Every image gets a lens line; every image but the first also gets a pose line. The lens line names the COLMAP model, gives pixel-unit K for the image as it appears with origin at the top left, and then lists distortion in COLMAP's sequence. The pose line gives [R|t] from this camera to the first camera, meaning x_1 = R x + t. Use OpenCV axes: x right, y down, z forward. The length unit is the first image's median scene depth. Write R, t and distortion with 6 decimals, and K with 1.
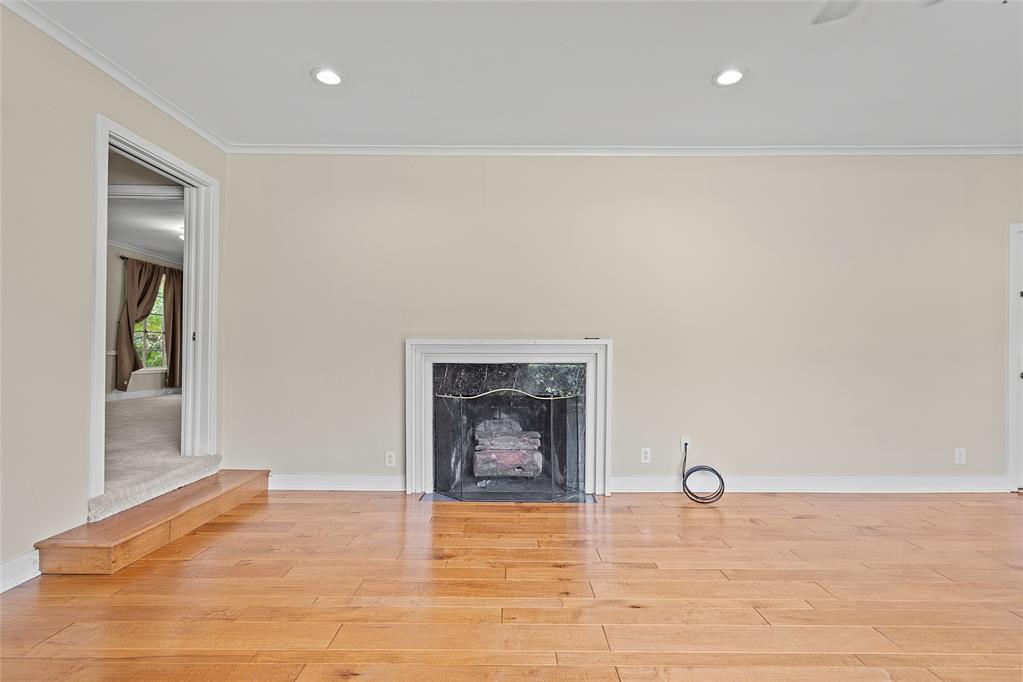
lens RADIAL K [[478.2, 0, 511.5], [0, 478.2, 341.0], [0, 0, 1]] dist [0.000538, 0.000549]
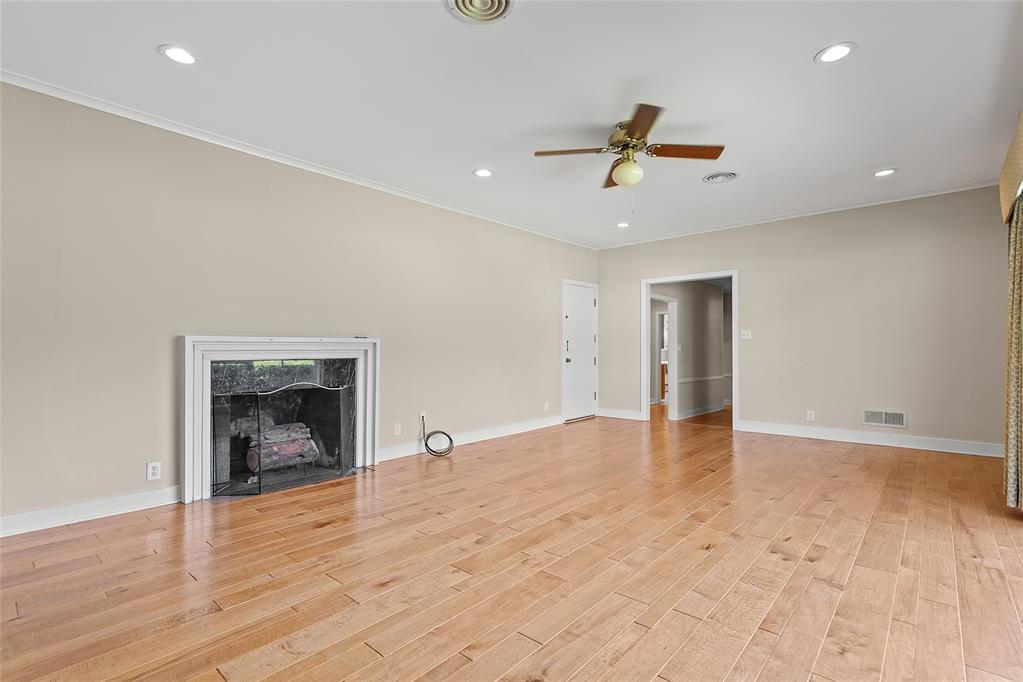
lens RADIAL K [[473.3, 0, 511.4], [0, 473.3, 330.4], [0, 0, 1]] dist [0.000888, 0.000436]
pose [[0.666678, 0.024385, 0.744946, -0.476066], [-0.013111, 0.999694, -0.020991, -0.003139], [-0.745230, 0.004227, 0.666794, -0.077002]]
